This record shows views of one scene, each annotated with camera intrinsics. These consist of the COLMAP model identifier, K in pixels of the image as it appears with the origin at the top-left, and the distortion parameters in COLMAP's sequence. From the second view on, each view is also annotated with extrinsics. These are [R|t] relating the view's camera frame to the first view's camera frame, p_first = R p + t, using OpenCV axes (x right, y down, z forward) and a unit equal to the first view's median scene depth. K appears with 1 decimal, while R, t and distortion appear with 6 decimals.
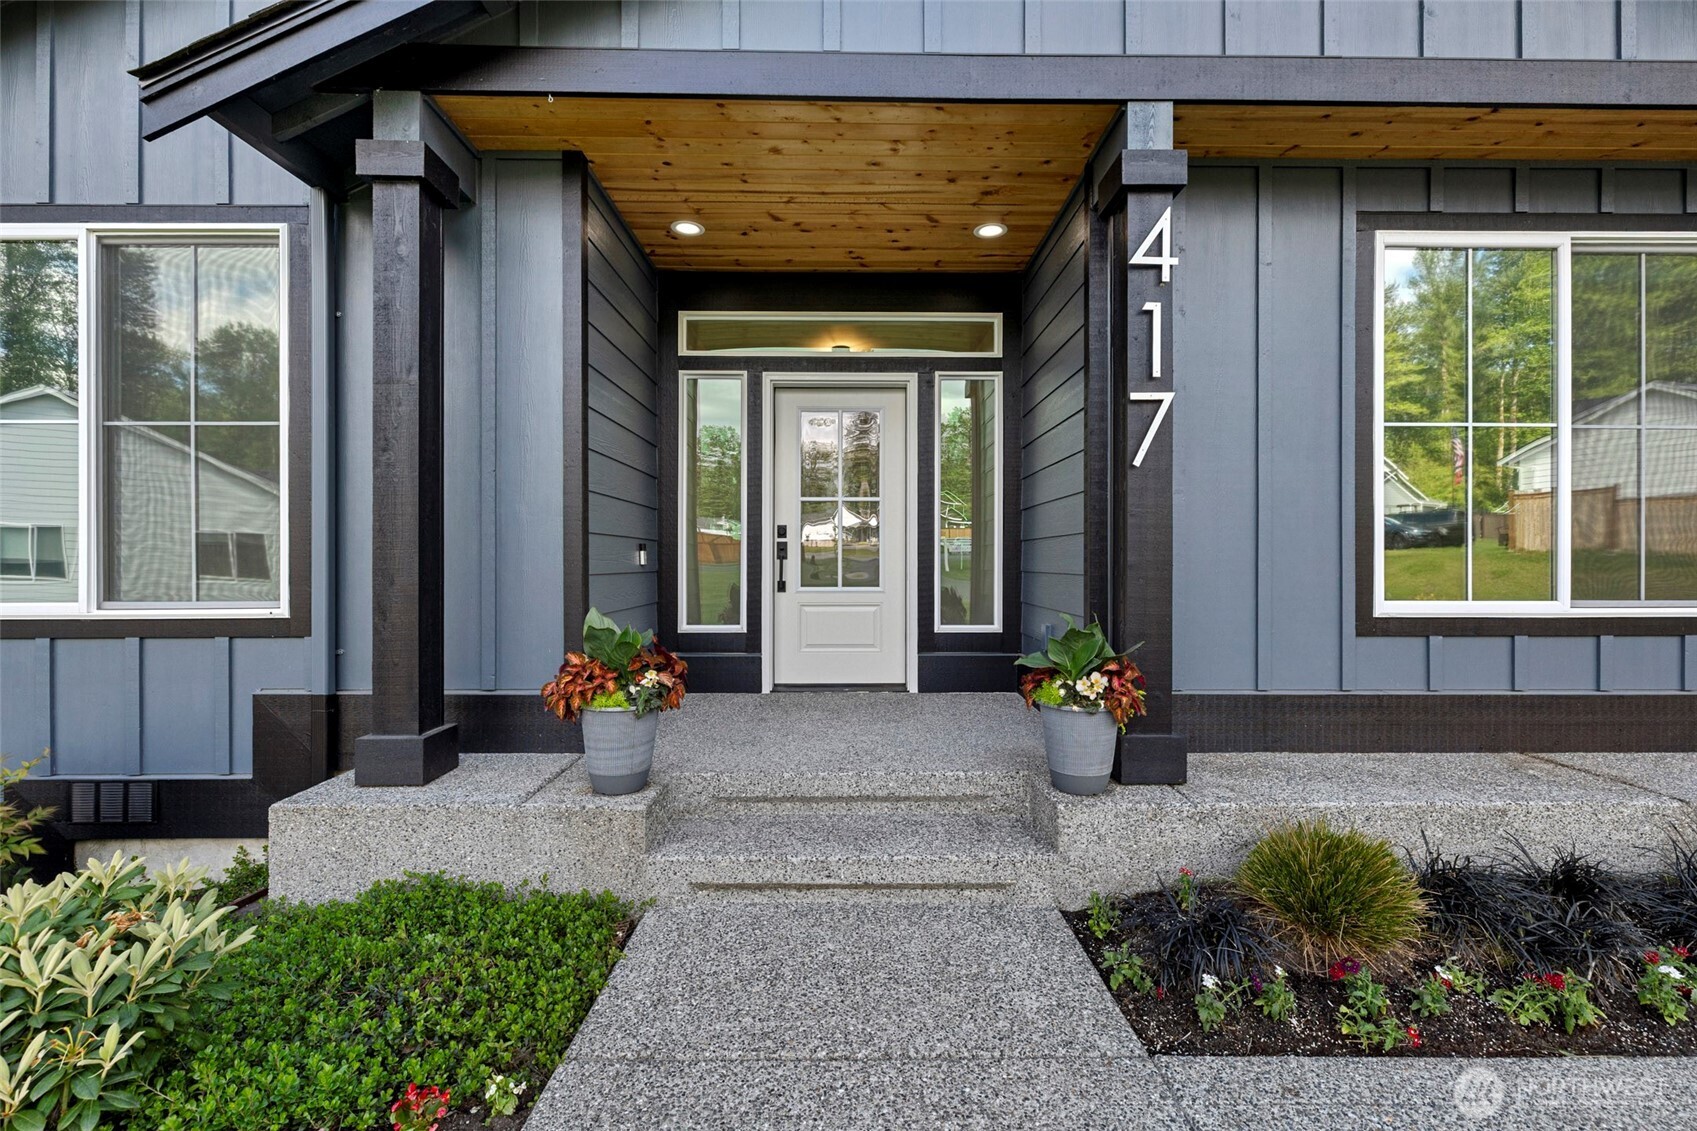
lens RADIAL K [[723.7, 0, 848.5], [0, 723.7, 565.5], [0, 0, 1]] dist [0.000589, 0.000255]
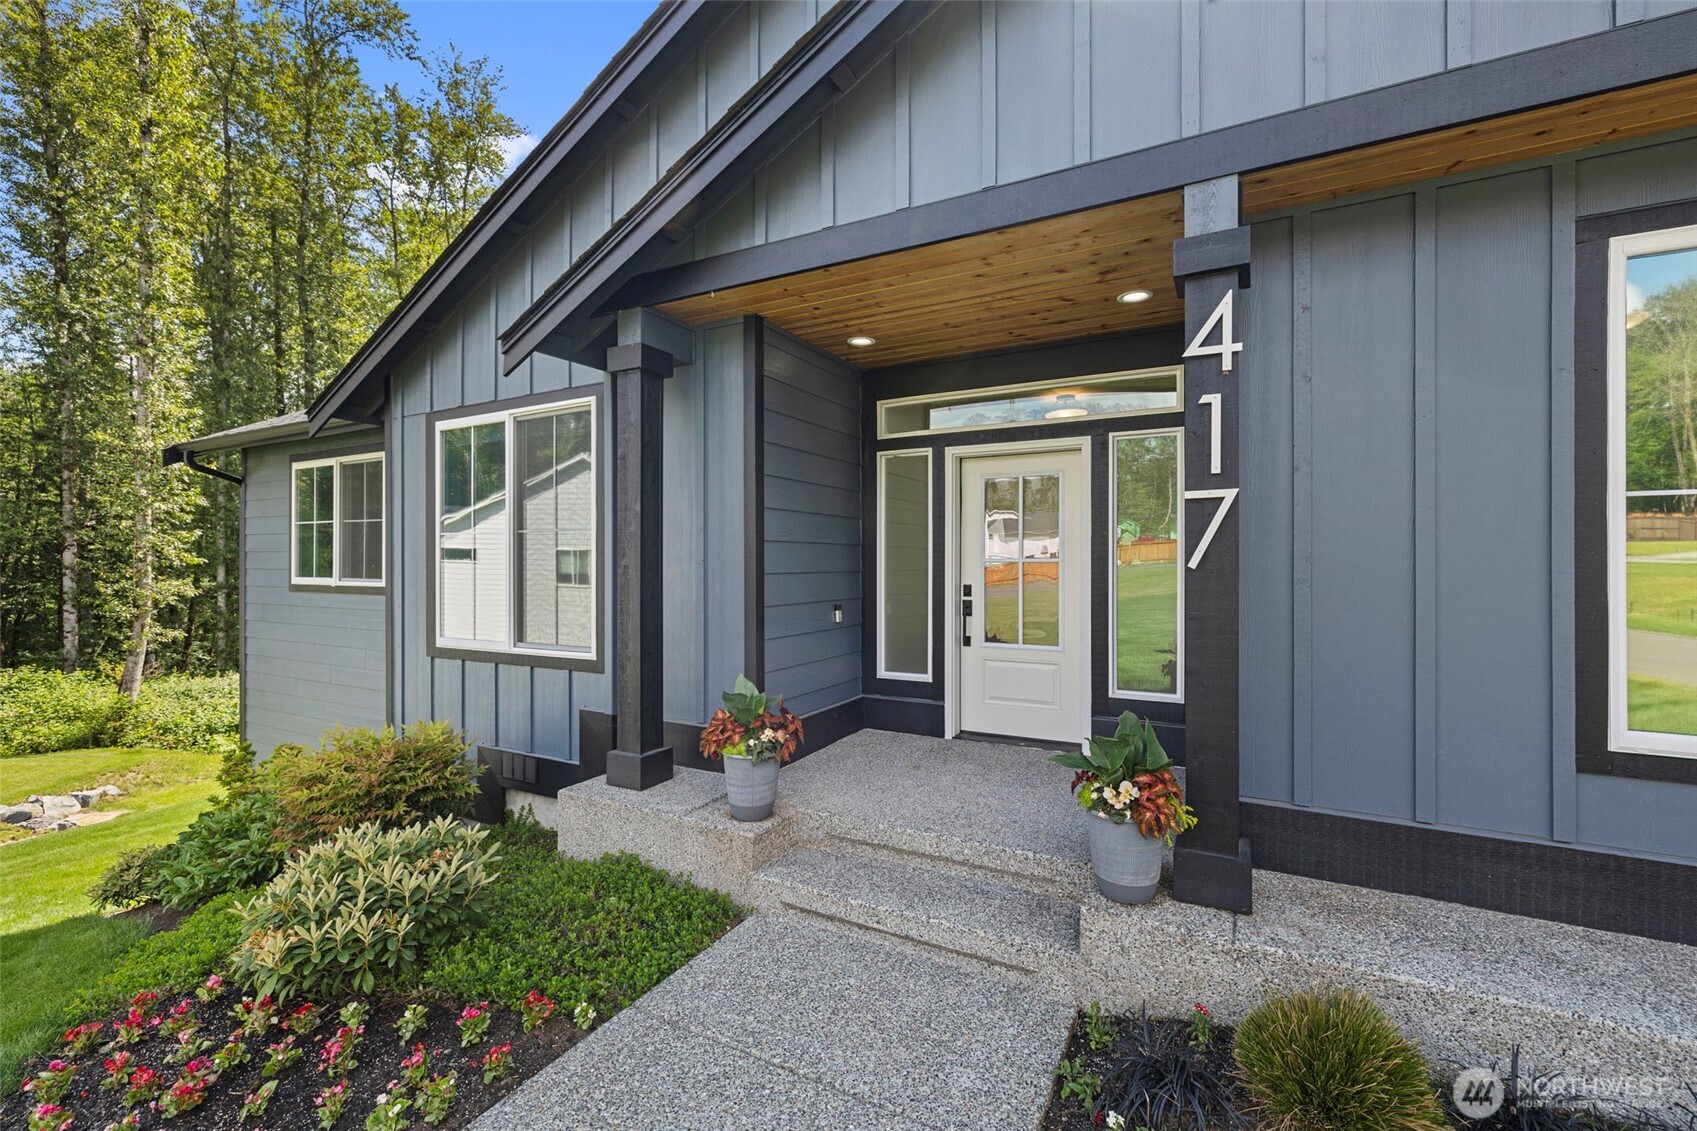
lens RADIAL K [[715.6, 0, 848.5], [0, 715.6, 565.5], [0, 0, 1]] dist [0.001740, 0.000180]
pose [[0.874218, -0.000933, -0.485533, 0.458619], [0.000473, 0.999999, -0.001071, -0.139783], [0.485533, 0.000707, 0.874218, -0.041572]]
